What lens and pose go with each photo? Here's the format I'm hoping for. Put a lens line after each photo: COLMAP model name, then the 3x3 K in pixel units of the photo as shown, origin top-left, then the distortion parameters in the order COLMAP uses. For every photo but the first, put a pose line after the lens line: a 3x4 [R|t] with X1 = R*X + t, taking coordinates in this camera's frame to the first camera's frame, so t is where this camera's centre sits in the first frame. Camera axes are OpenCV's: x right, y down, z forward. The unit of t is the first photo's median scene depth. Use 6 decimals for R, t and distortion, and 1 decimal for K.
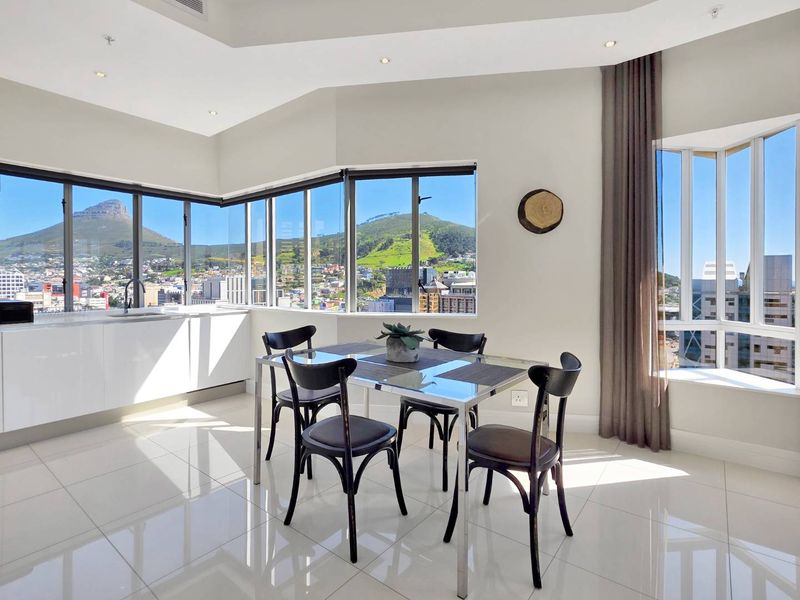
lens RADIAL K [[399.1, 0, 379.1], [0, 399.1, 280.6], [0, 0, 1]] dist [0.003653, -0.000142]
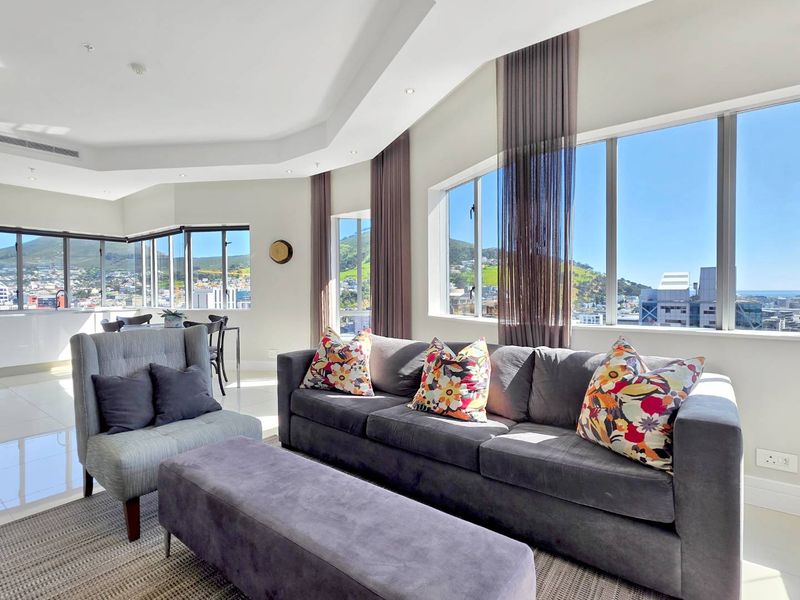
lens RADIAL K [[395.3, 0, 388.1], [0, 395.3, 295.1], [0, 0, 1]] dist [-0.000824, -0.000193]
pose [[0.999232, -0.005004, 0.038852, 0.565588], [0.004698, 0.999957, 0.007951, 0.008482], [-0.038891, -0.007763, 0.999213, -0.578728]]
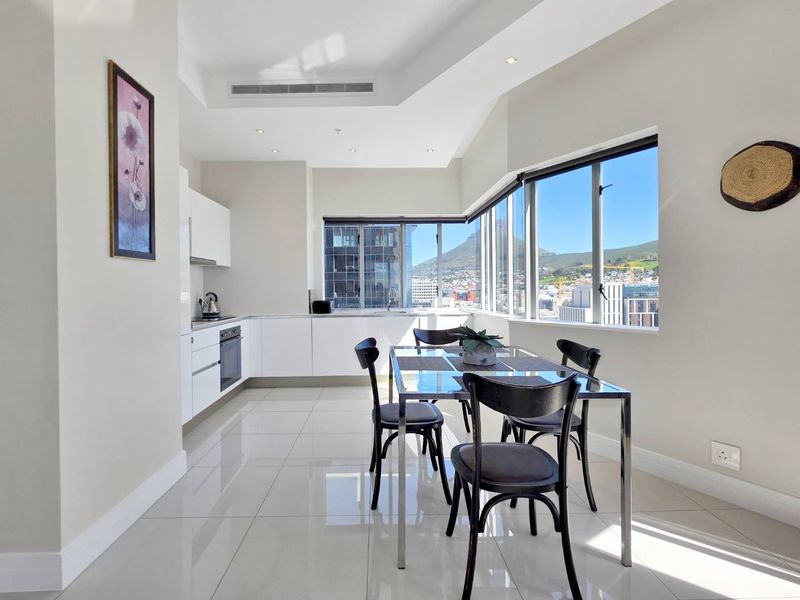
lens RADIAL K [[395.3, 0, 388.1], [0, 395.3, 295.1], [0, 0, 1]] dist [-0.000824, -0.000193]
pose [[0.649283, 0.007863, -0.760506, 0.340624], [0.004751, 0.999885, 0.014393, 0.004949], [0.760532, -0.012958, 0.649172, 0.085444]]
